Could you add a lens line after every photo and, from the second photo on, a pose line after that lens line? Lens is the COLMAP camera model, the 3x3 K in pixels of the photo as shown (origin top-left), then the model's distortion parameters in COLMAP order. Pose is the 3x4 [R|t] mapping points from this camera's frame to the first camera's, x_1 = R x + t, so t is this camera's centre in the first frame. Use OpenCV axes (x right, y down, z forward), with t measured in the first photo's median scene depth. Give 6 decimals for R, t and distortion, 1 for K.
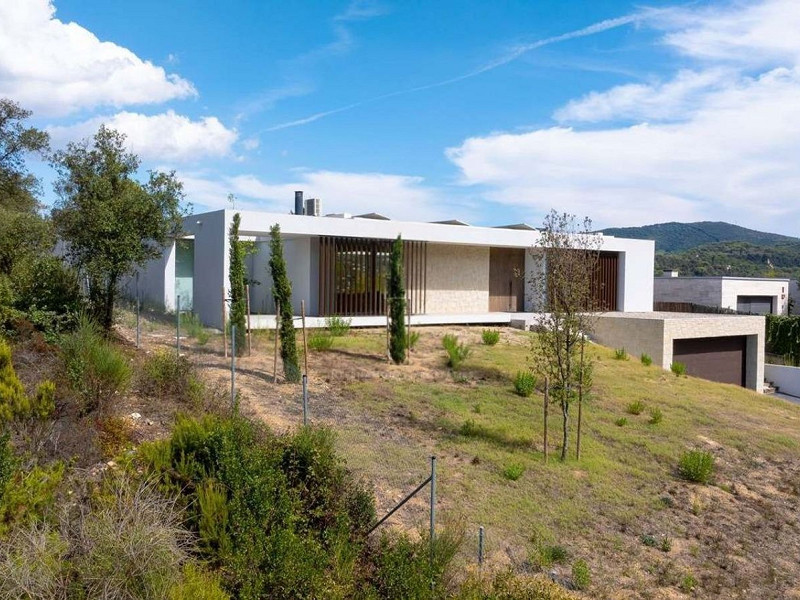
lens RADIAL K [[754.1, 0, 400.0], [0, 754.1, 300.0], [0, 0, 1]] dist [-0.012419, -0.019928]
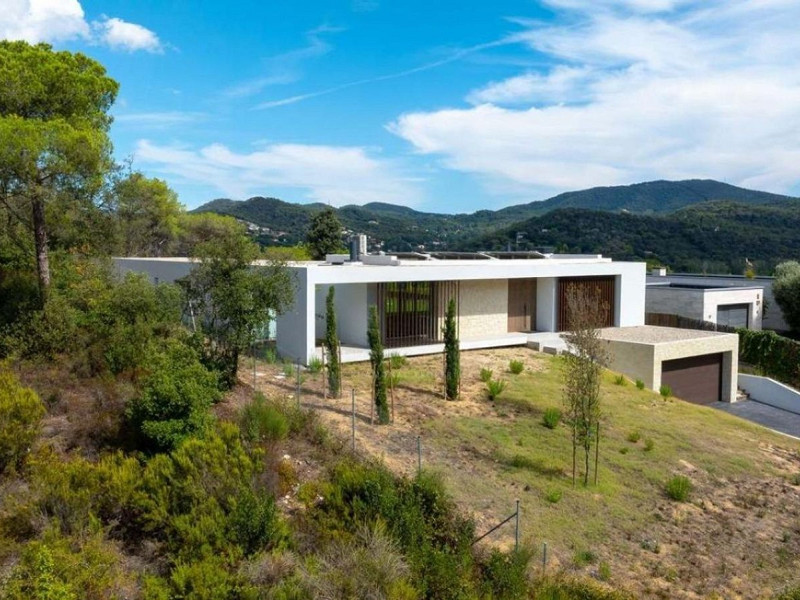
lens RADIAL K [[759.0, 0, 396.9], [0, 759.0, 283.1], [0, 0, 1]] dist [-0.003218, -0.035731]
pose [[0.999905, -0.005673, 0.012559, -0.128582], [0.005320, 0.999595, 0.027952, -0.173196], [-0.012713, -0.027882, 0.999530, -0.348132]]
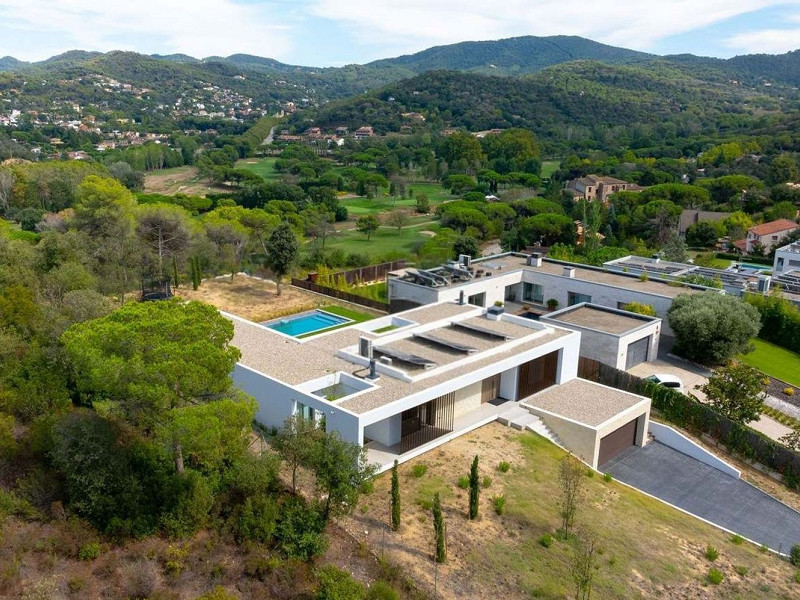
lens RADIAL K [[749.1, 0, 343.6], [0, 749.1, 296.9], [0, 0, 1]] dist [-0.018595, -0.009013]
pose [[0.993047, -0.036129, 0.112033, -0.581591], [0.008509, 0.971276, 0.237803, -1.018153], [-0.117407, -0.235196, 0.964831, -0.690410]]
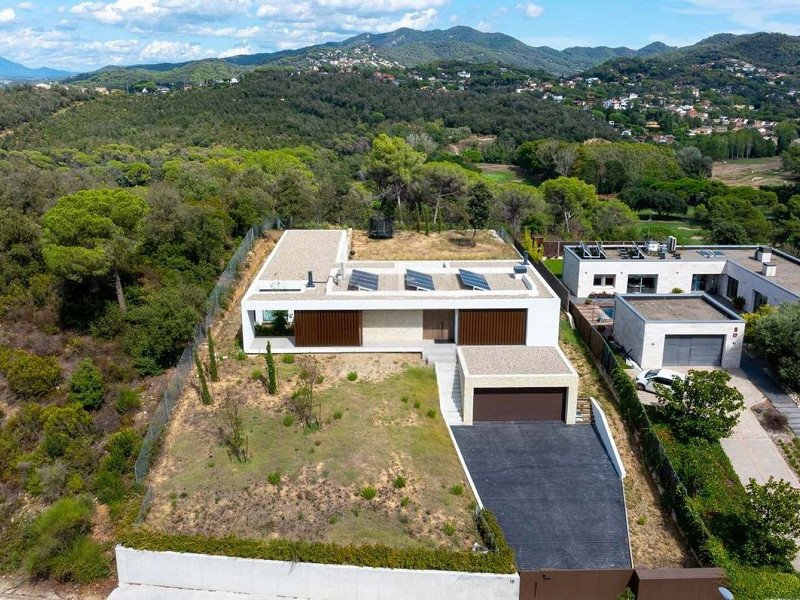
lens RADIAL K [[754.1, 0, 400.0], [0, 754.1, 300.0], [0, 0, 1]] dist [-0.012419, -0.019928]
pose [[0.821806, 0.149206, -0.549884, 1.796882], [-0.004335, 0.966712, 0.255829, -0.910516], [0.569751, -0.207858, 0.795097, -0.642010]]
